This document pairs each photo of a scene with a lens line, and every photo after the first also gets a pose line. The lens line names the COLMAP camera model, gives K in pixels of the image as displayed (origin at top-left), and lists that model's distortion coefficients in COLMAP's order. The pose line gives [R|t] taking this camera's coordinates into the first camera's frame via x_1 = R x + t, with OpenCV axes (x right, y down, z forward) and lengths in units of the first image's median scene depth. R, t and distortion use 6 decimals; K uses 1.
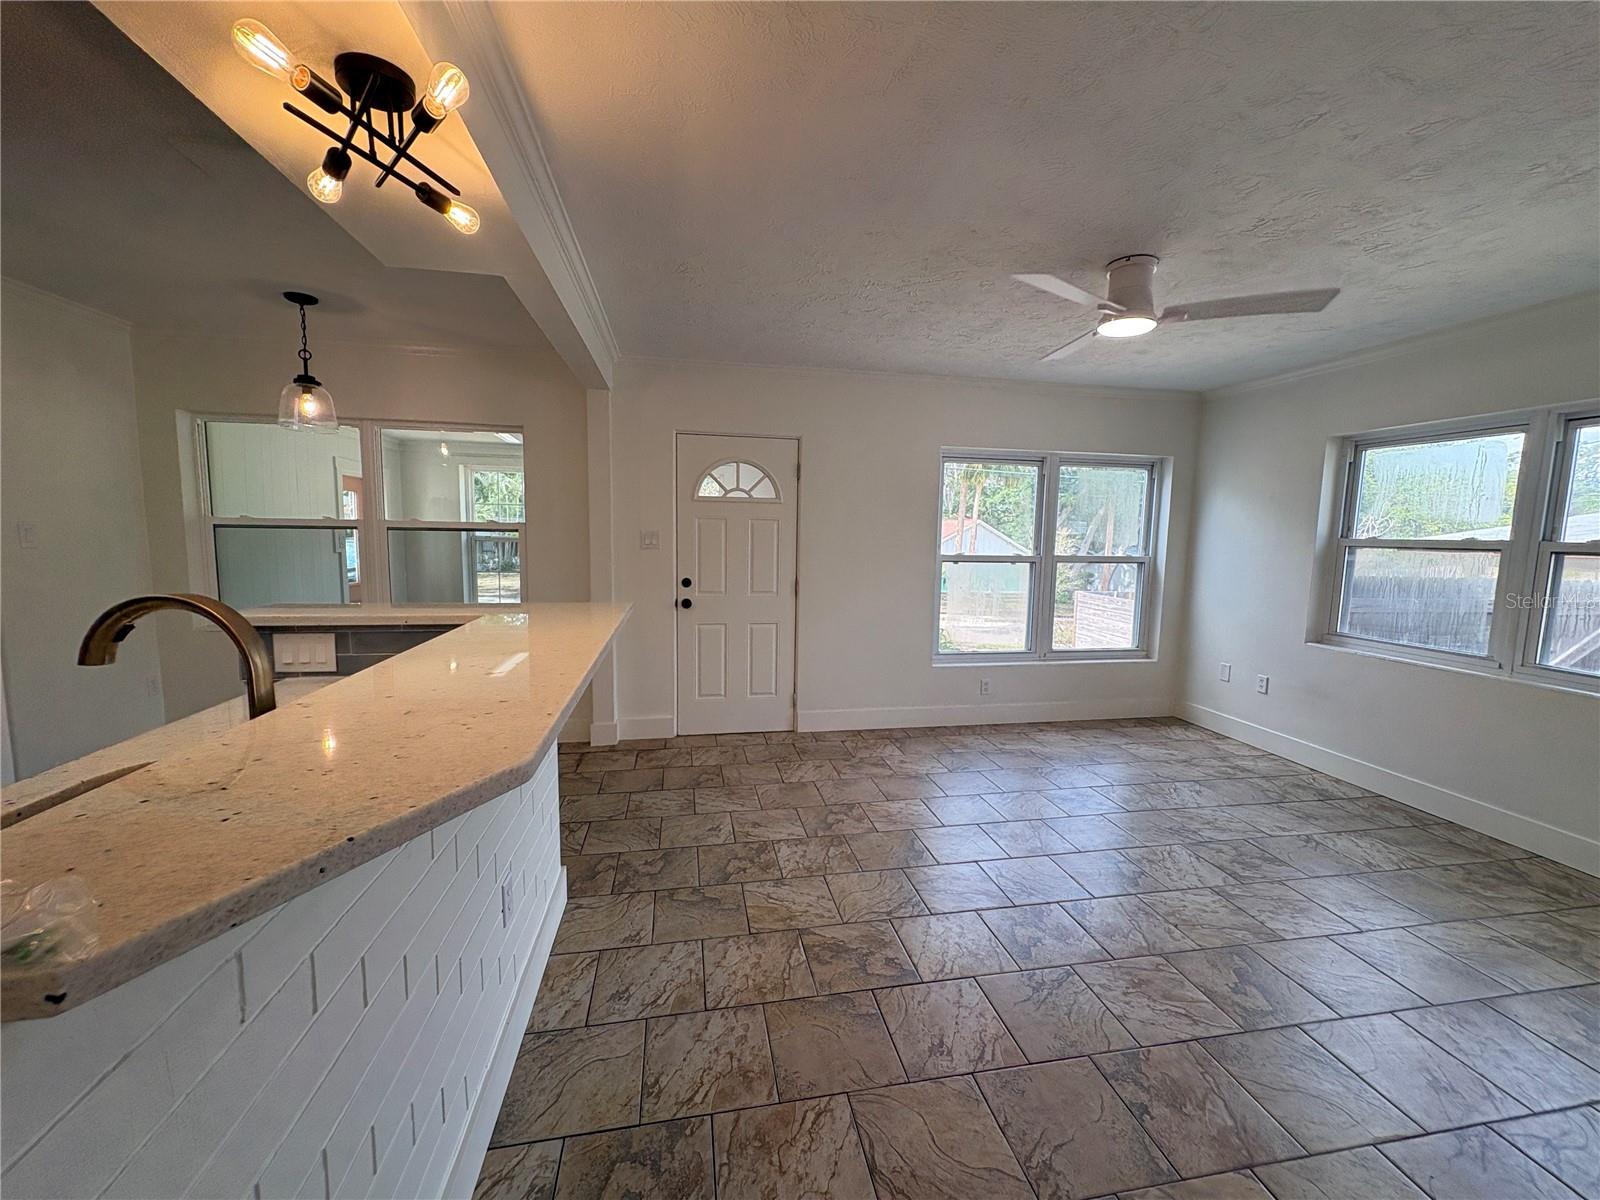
lens RADIAL K [[637.0, 0, 802.6], [0, 637.0, 600.9], [0, 0, 1]] dist [0.000279, 0.000490]
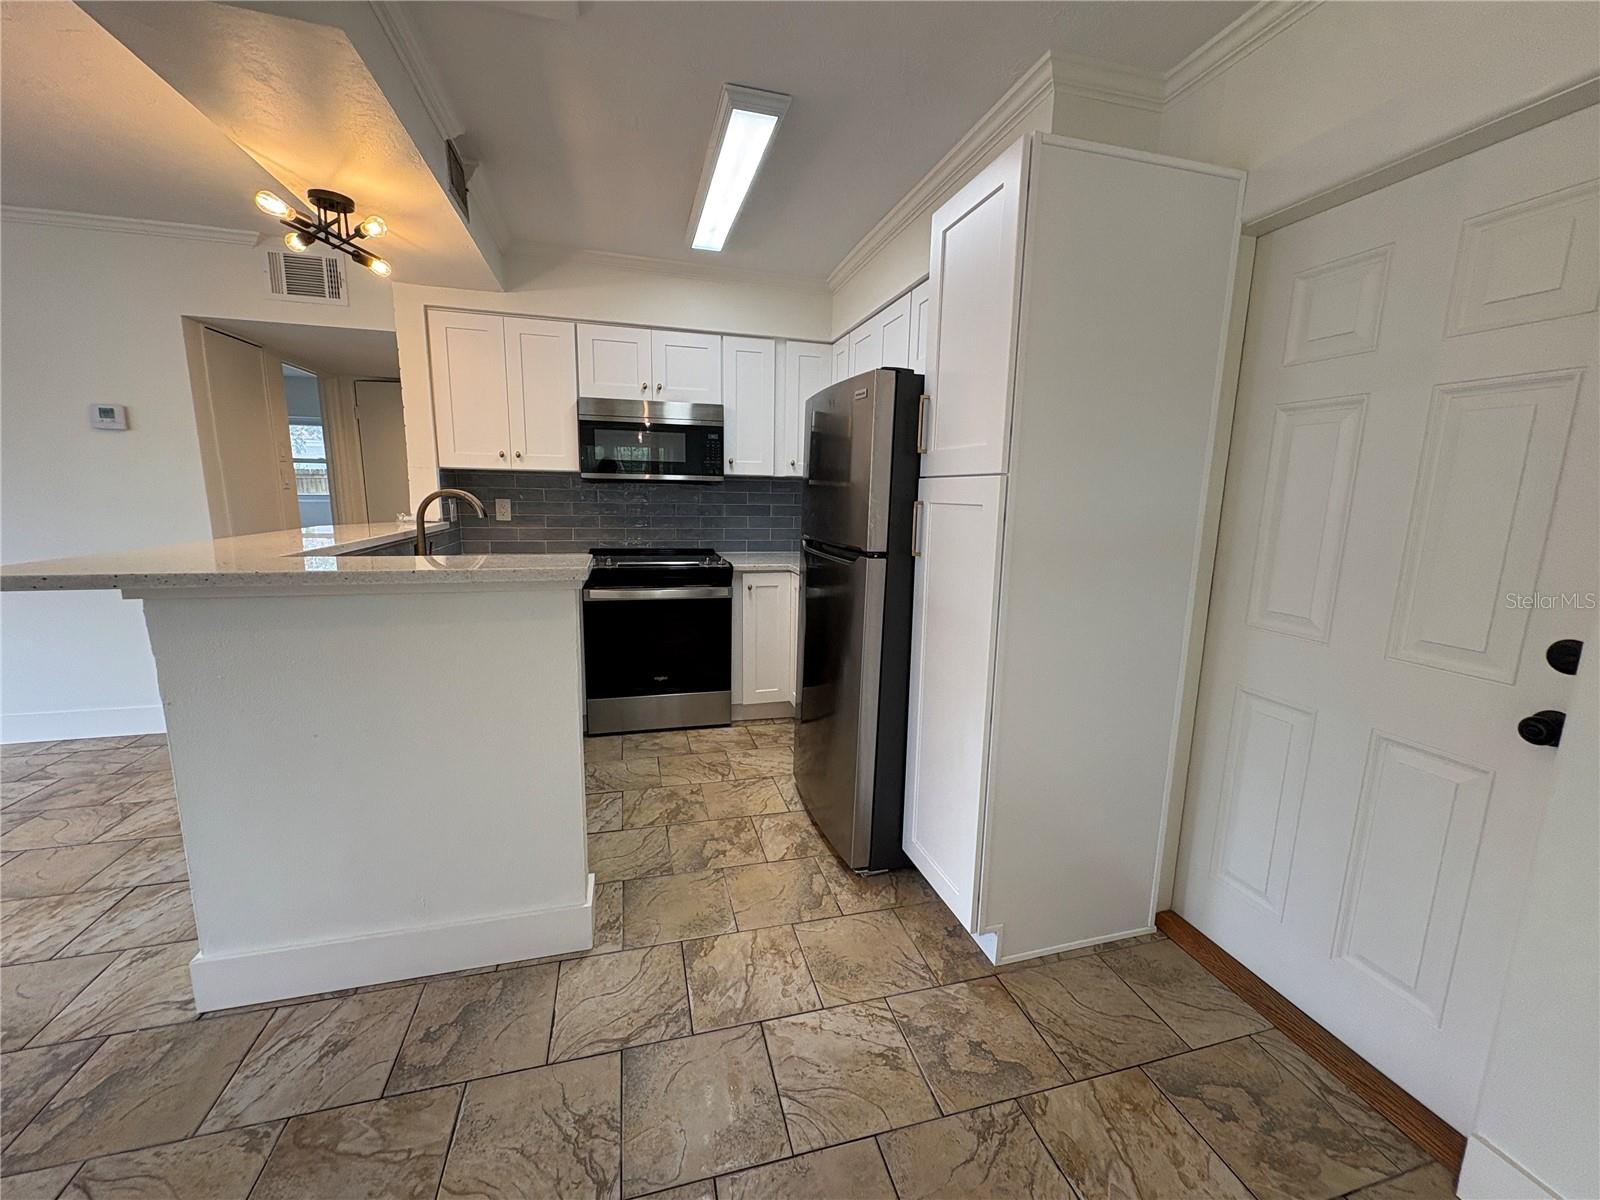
lens RADIAL K [[637.0, 0, 802.1], [0, 637.0, 599.2], [0, 0, 1]] dist [0.000279, 0.000490]
pose [[-0.995496, -0.021850, -0.092249, -0.625315], [-0.046349, 0.961027, 0.272542, -0.101642], [0.082699, 0.275590, -0.957711, 1.060782]]
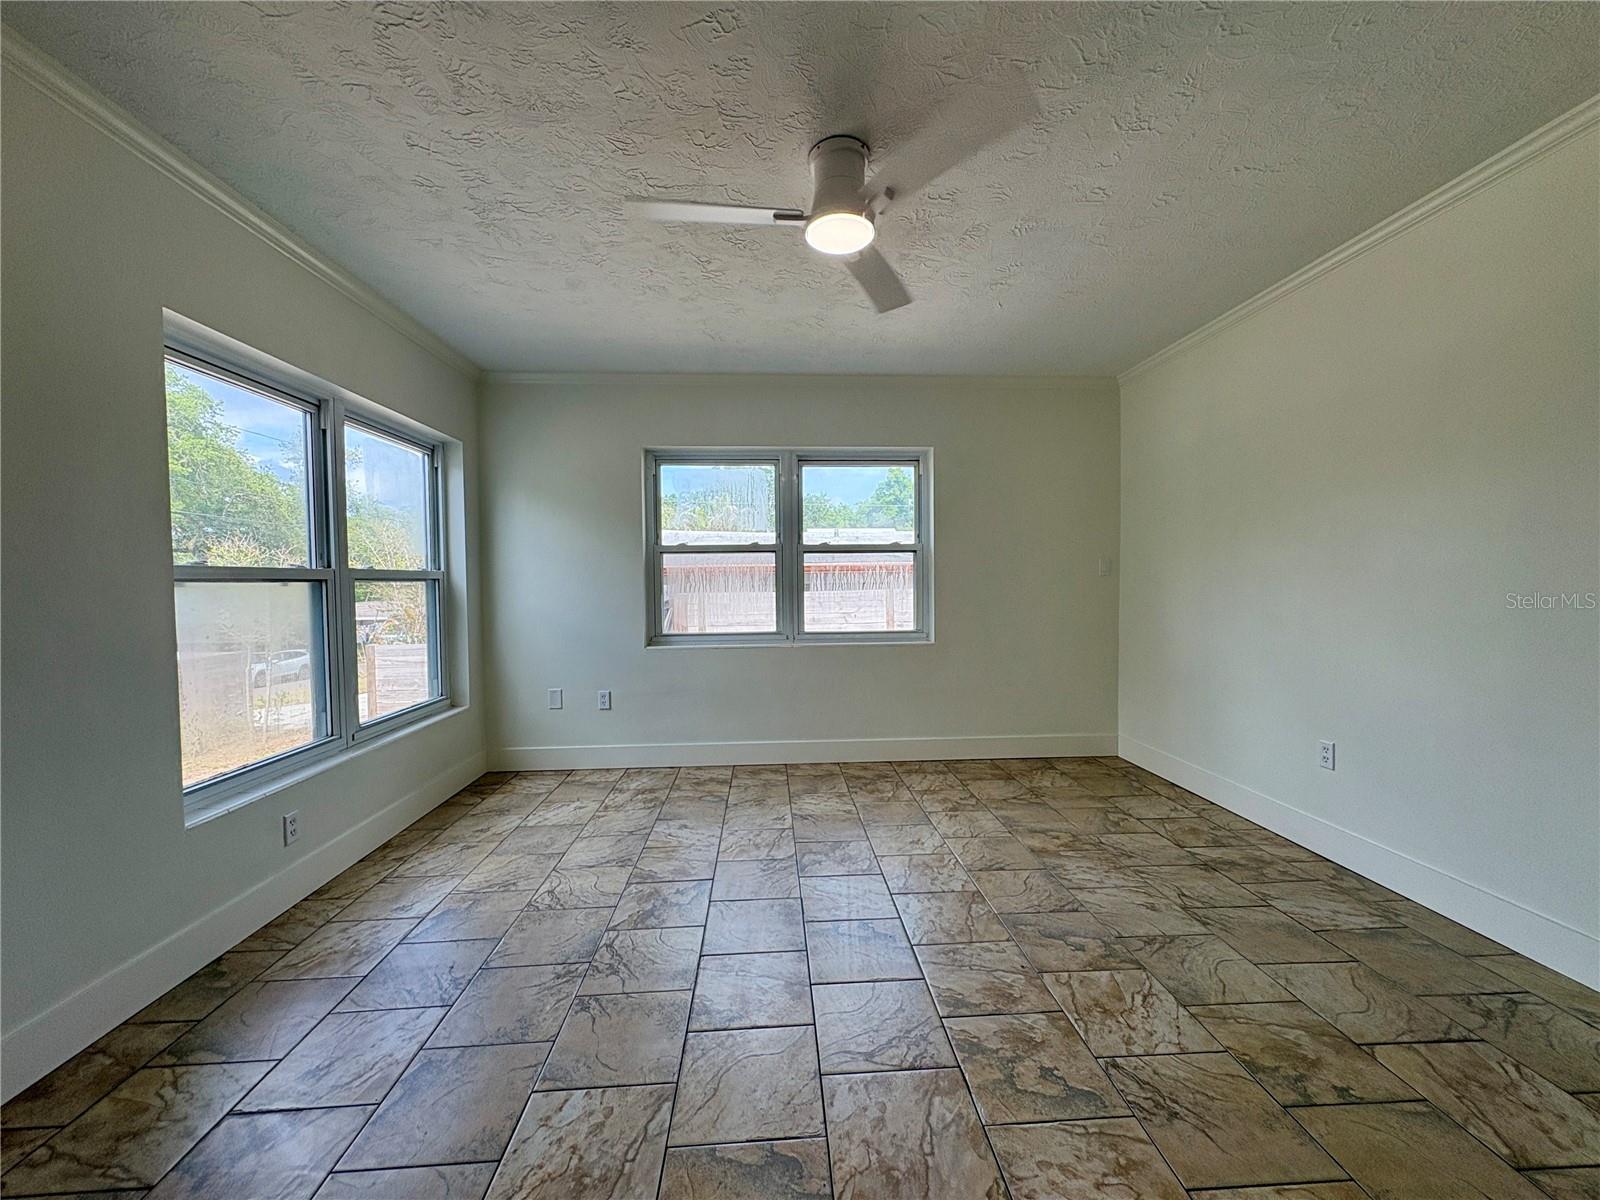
lens RADIAL K [[637.0, 0, 801.7], [0, 637.0, 601.7], [0, 0, 1]] dist [0.000279, 0.000490]
pose [[0.132406, -0.053897, 0.989729, -0.196872], [0.121353, 0.991890, 0.037780, -0.016295], [-0.983739, 0.115105, 0.137873, 0.688642]]
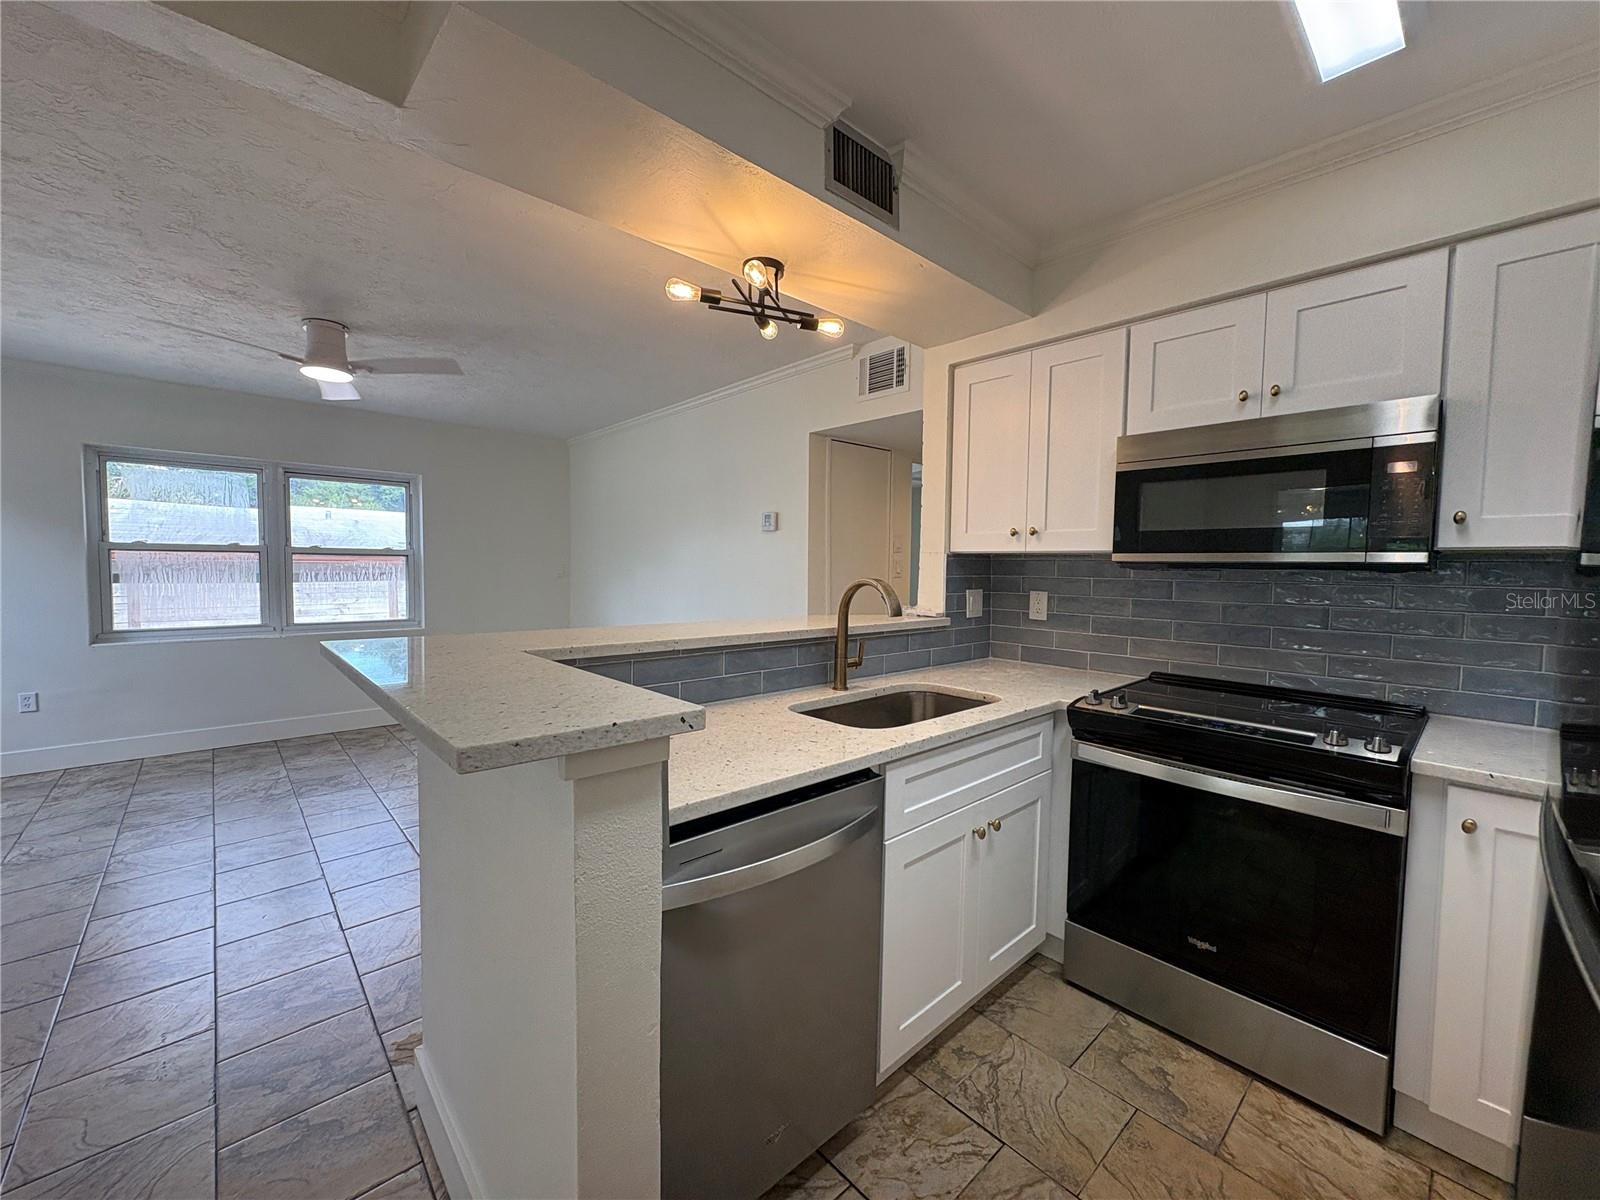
lens RADIAL K [[637.0, 0, 801.3], [0, 637.0, 600.1], [0, 0, 1]] dist [0.000279, 0.000490]
pose [[-0.528838, -0.071368, 0.845717, -0.738339], [0.069099, 0.989530, 0.126713, -0.061586], [-0.845905, 0.125449, -0.518369, 0.637474]]
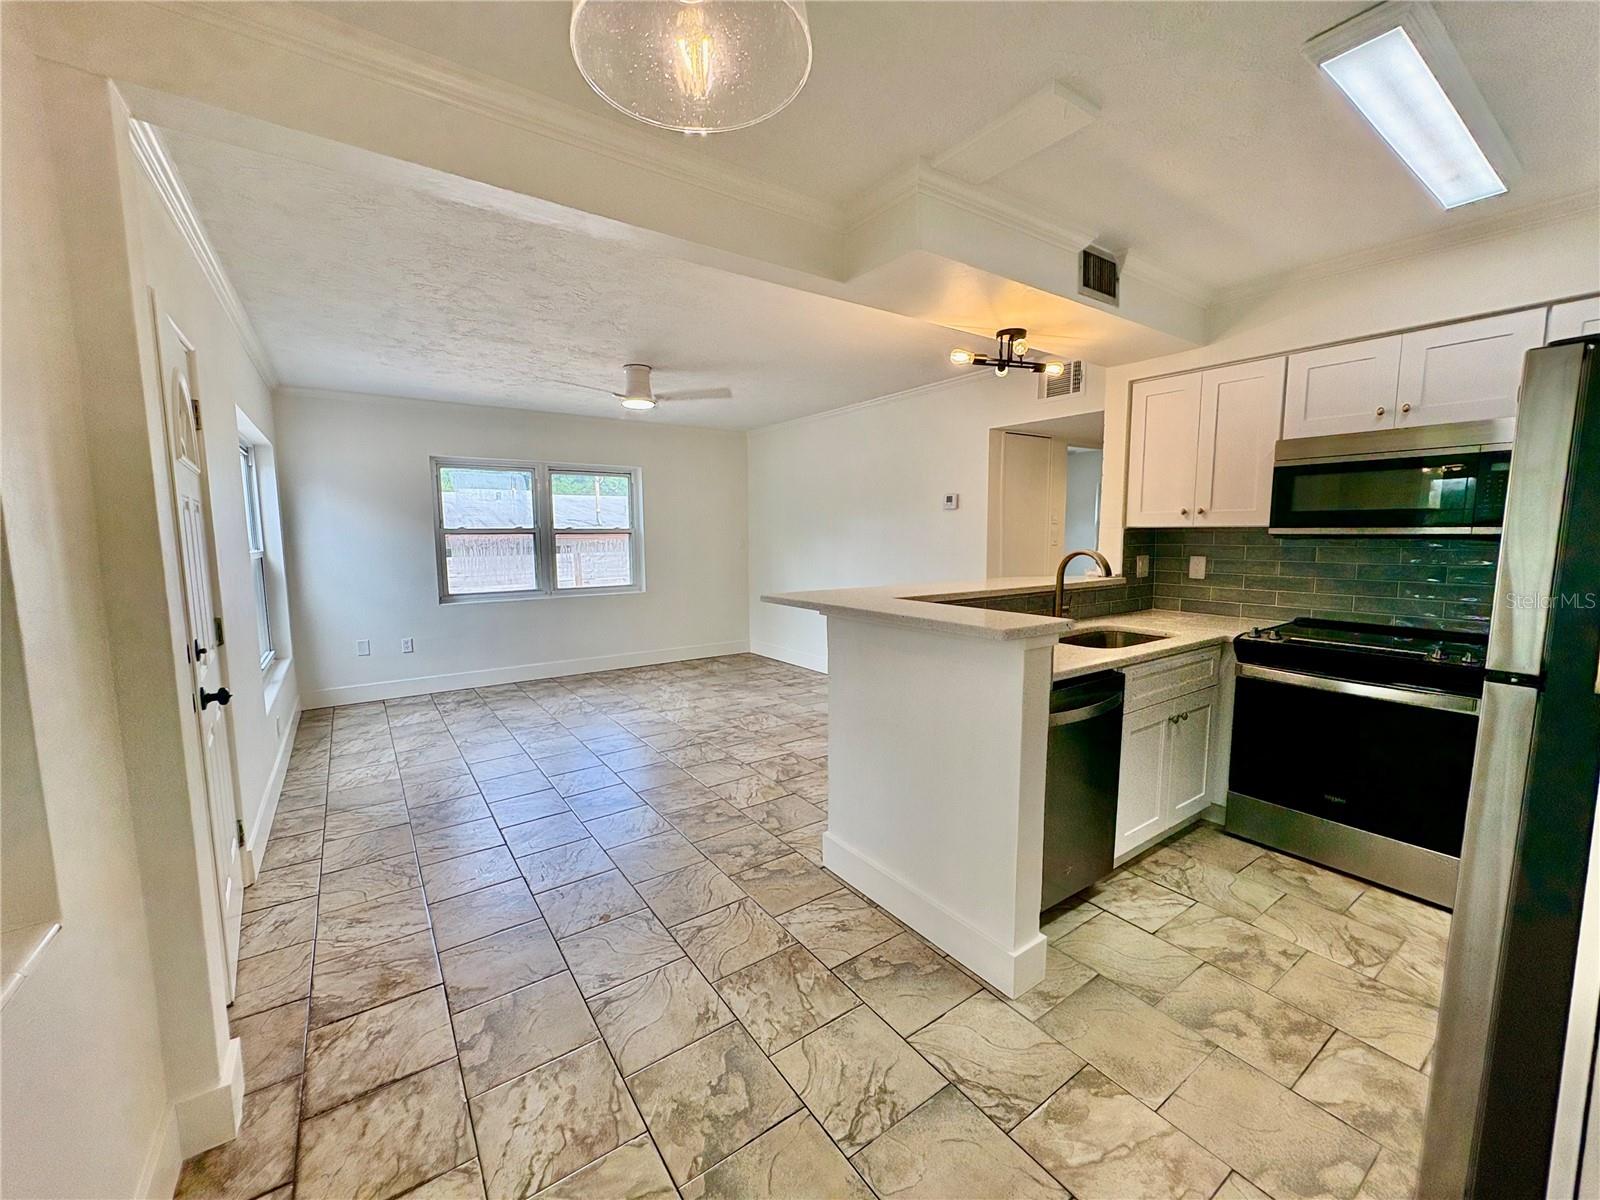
lens RADIAL K [[637.0, 0, 801.3], [0, 637.0, 599.6], [0, 0, 1]] dist [0.000279, 0.000490]
pose [[-0.414323, -0.113245, 0.903057, -0.878258], [0.096656, 0.981142, 0.167383, -0.112758], [-0.904983, 0.156637, -0.395564, 0.946437]]
